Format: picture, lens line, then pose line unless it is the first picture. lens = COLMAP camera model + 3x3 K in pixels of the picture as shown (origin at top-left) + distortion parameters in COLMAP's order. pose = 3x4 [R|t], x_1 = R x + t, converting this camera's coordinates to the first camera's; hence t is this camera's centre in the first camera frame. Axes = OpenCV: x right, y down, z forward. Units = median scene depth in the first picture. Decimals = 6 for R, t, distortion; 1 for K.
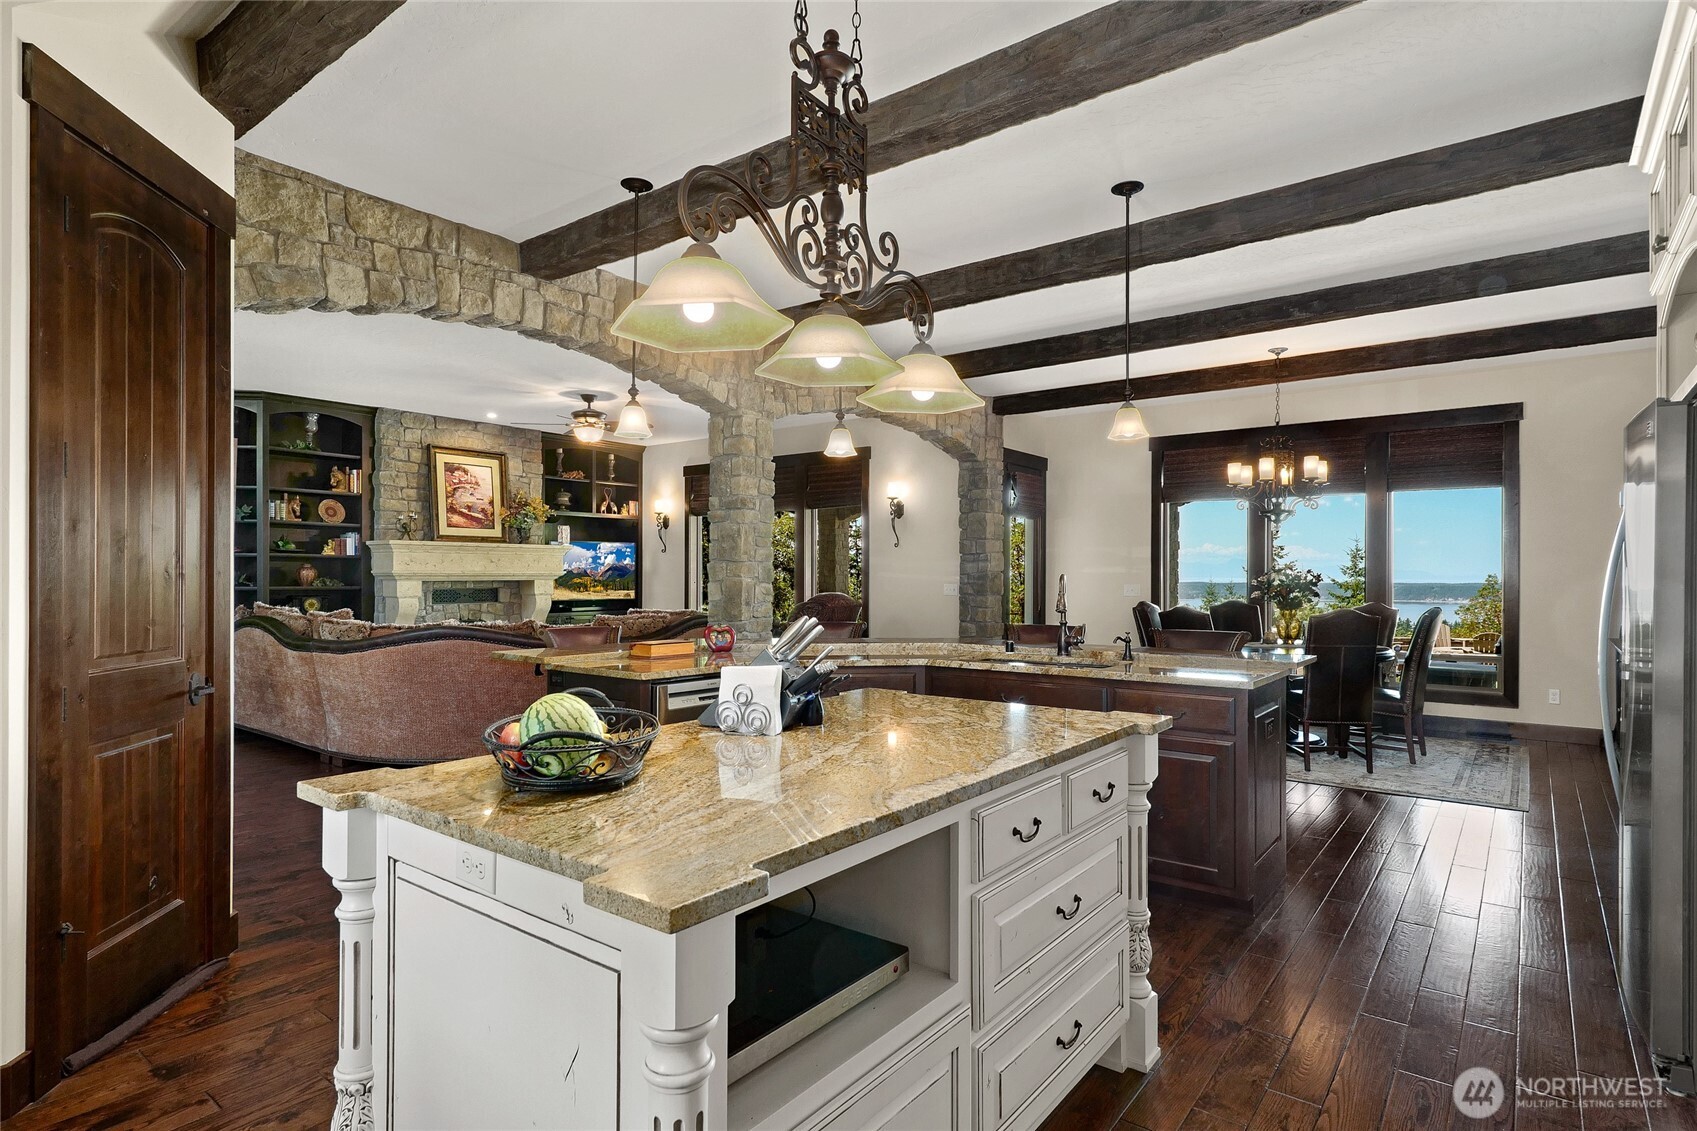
lens RADIAL K [[884.3, 0, 851.0], [0, 884.3, 577.3], [0, 0, 1]] dist [-0.001845, -0.000490]
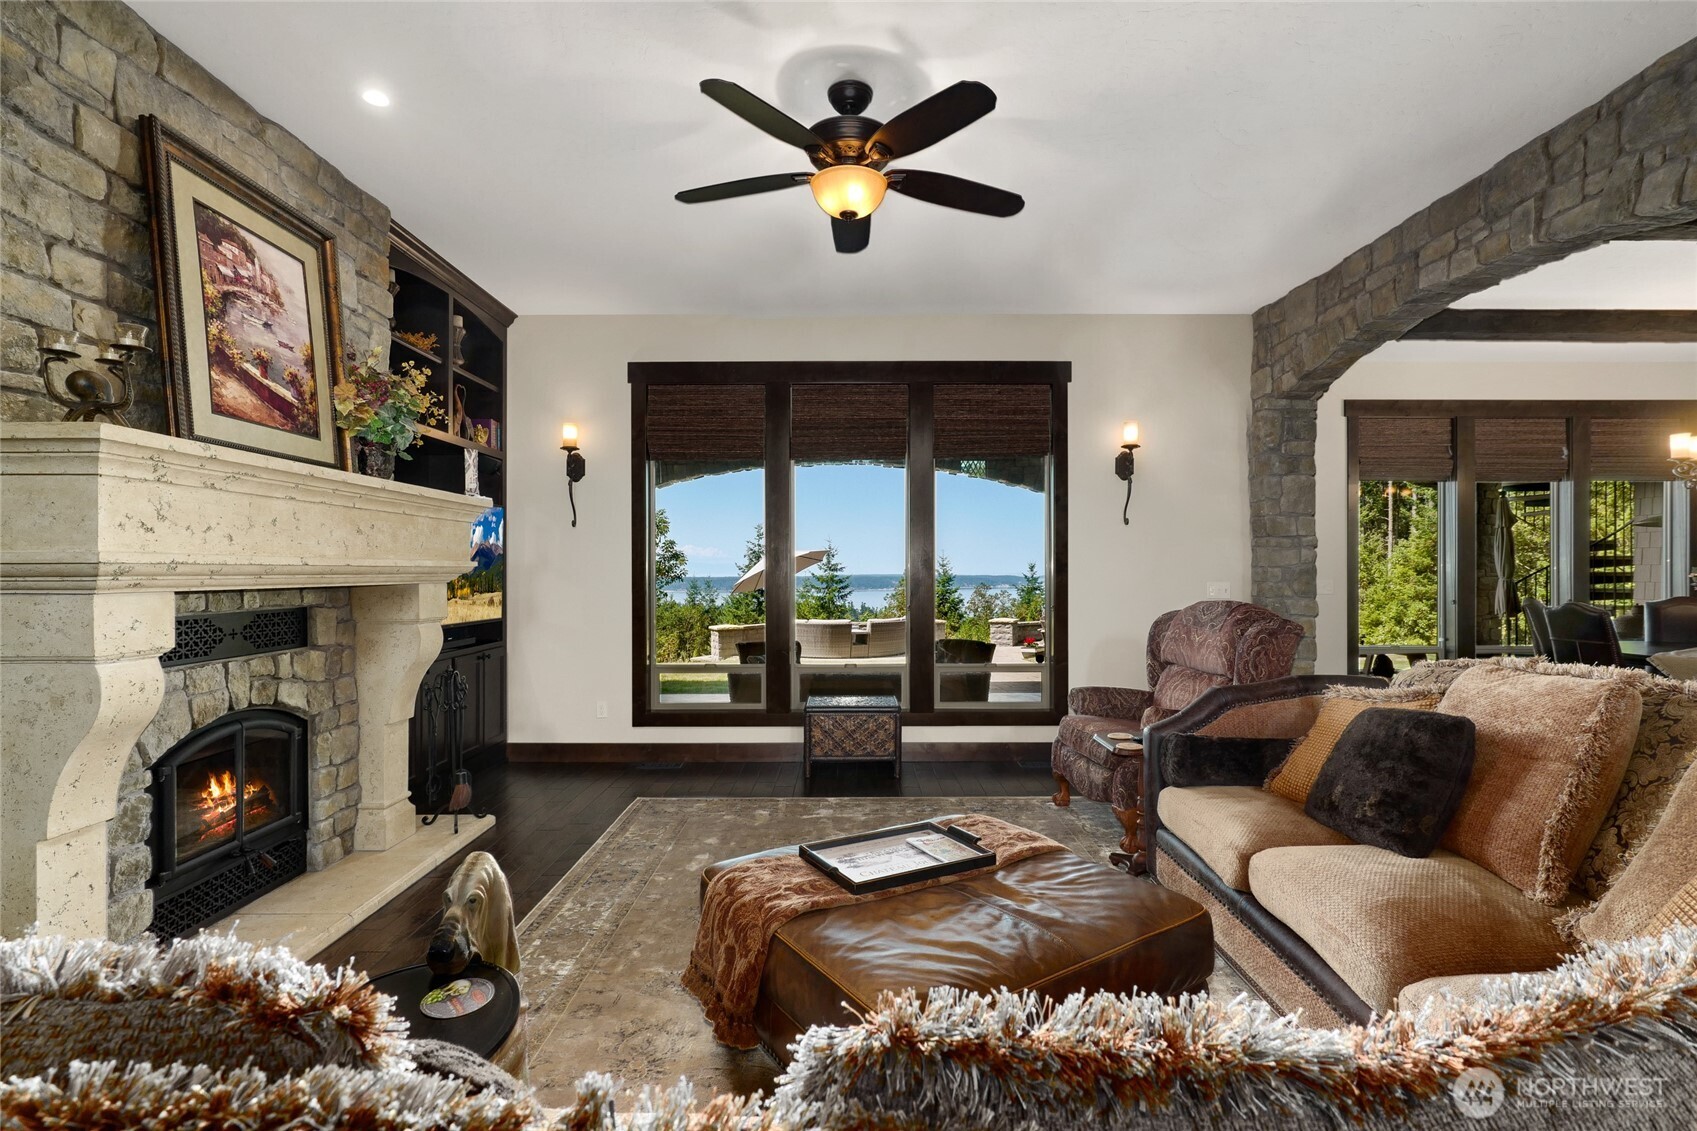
lens RADIAL K [[814.5, 0, 848.5], [0, 814.5, 565.5], [0, 0, 1]] dist [-0.001251, -0.000020]
pose [[0.792239, 0.001290, 0.610209, -0.447544], [0.003090, 0.999976, -0.006126, -0.001976], [-0.610203, 0.006739, 0.792216, 0.635382]]
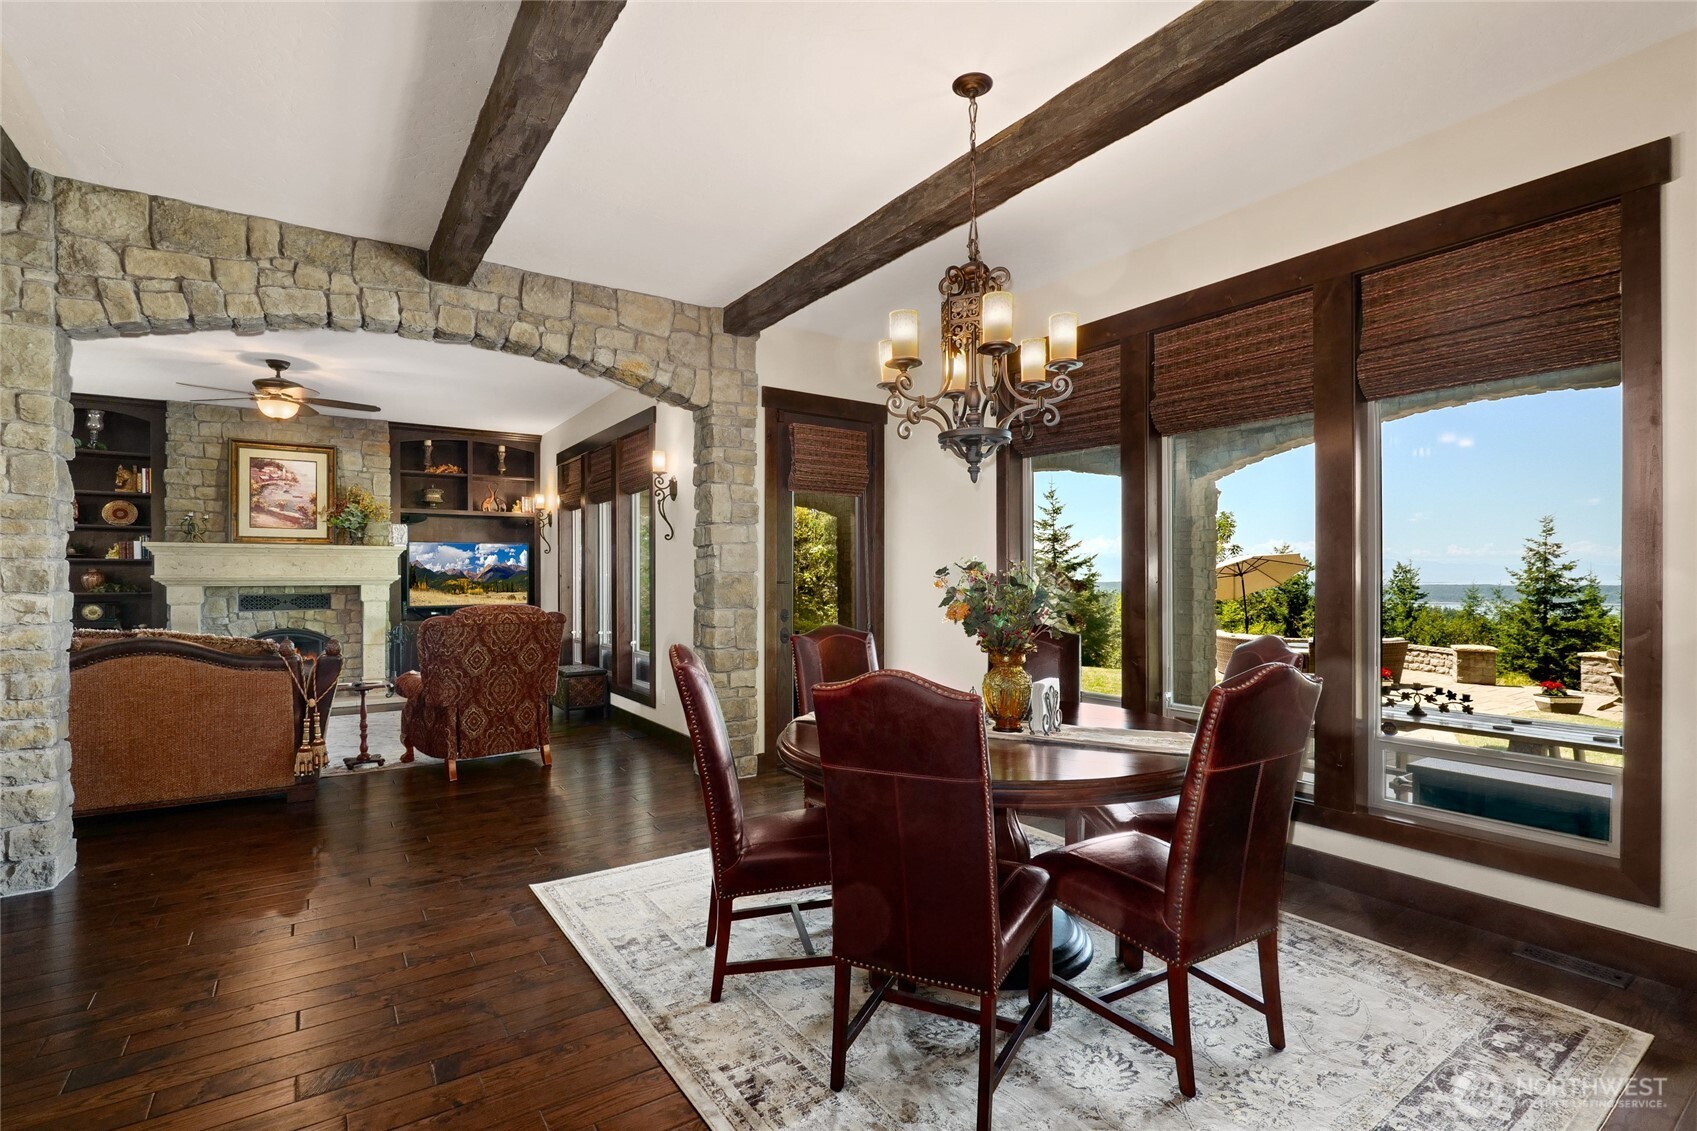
lens RADIAL K [[780.5, 0, 843.2], [0, 780.5, 581.8], [0, 0, 1]] dist [-0.010957, 0.000169]
pose [[0.954305, -0.003504, -0.298813, 0.368432], [0.004087, 0.999991, 0.001325, 0.001000], [0.298806, -0.002486, 0.954311, 0.407690]]
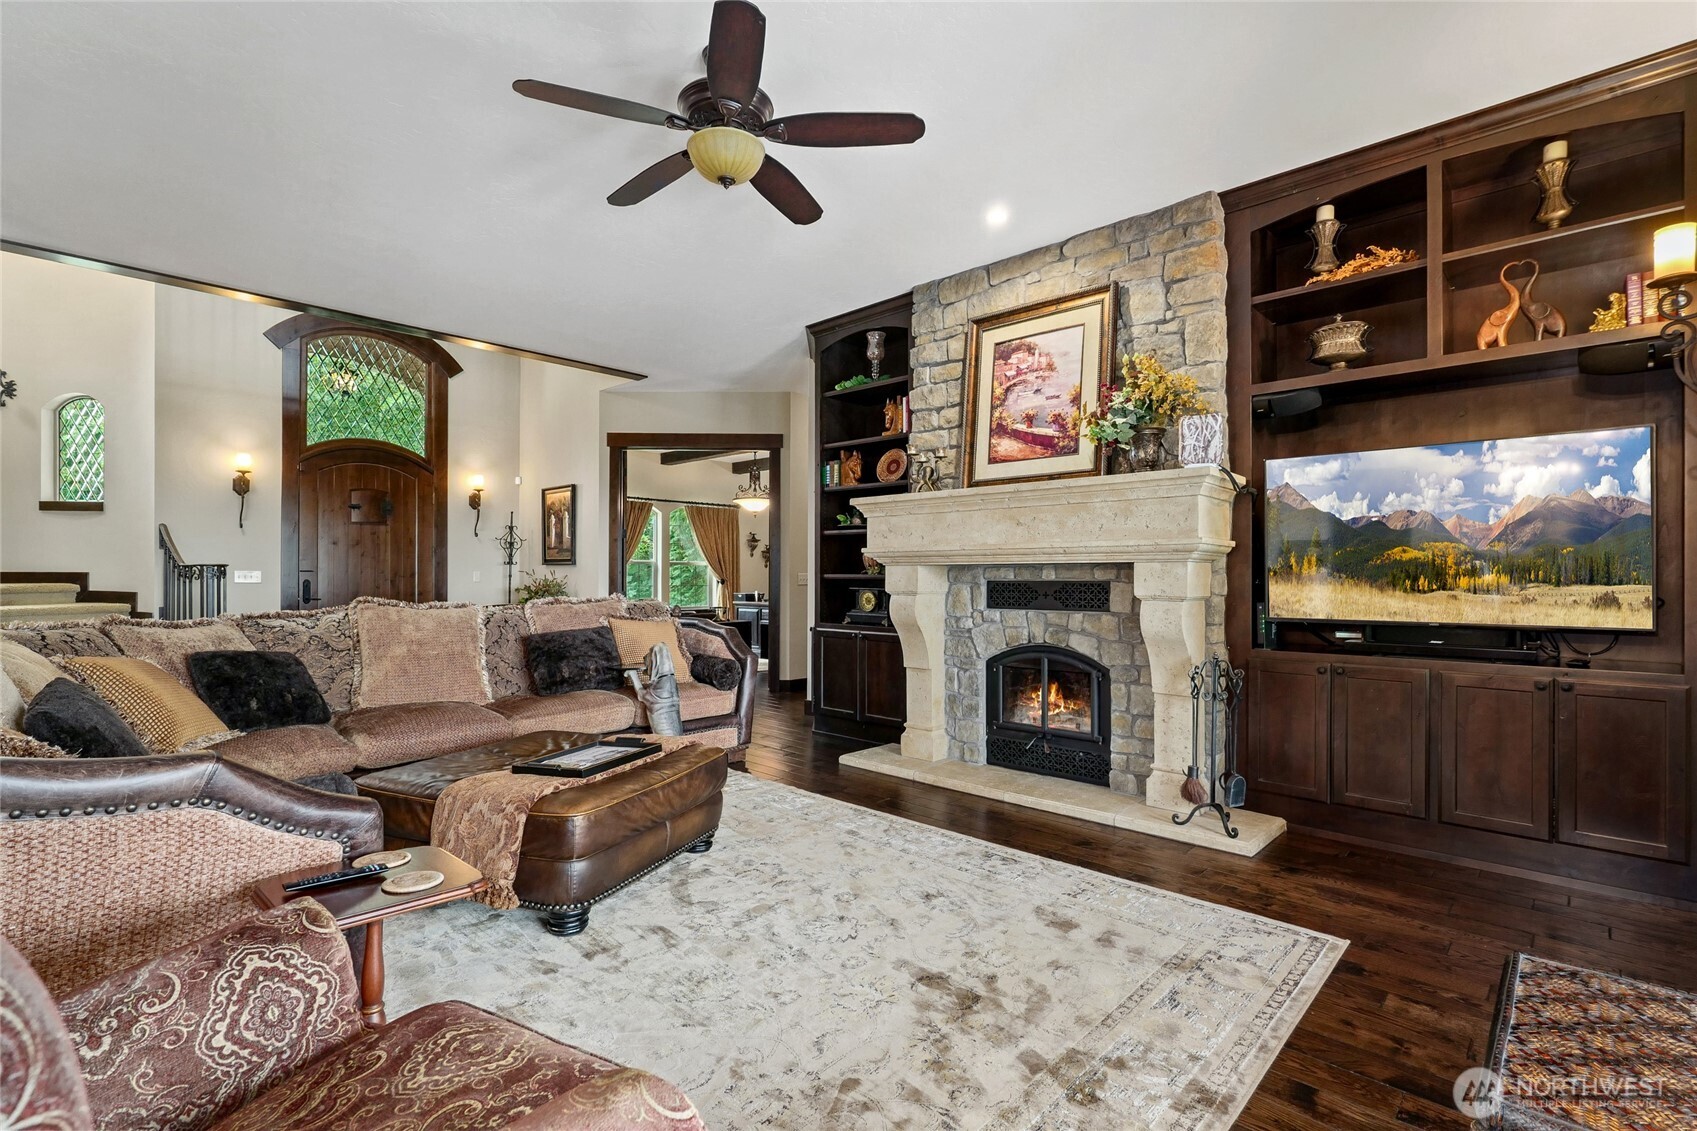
lens RADIAL K [[790.4, 0, 846.8], [0, 790.4, 576.0], [0, 0, 1]] dist [-0.025448, 0.013906]
pose [[-0.103553, -0.000973, -0.994623, 0.023106], [-0.002052, 0.999998, -0.000765, 0.010625], [0.994622, 0.001962, -0.103555, 0.950597]]
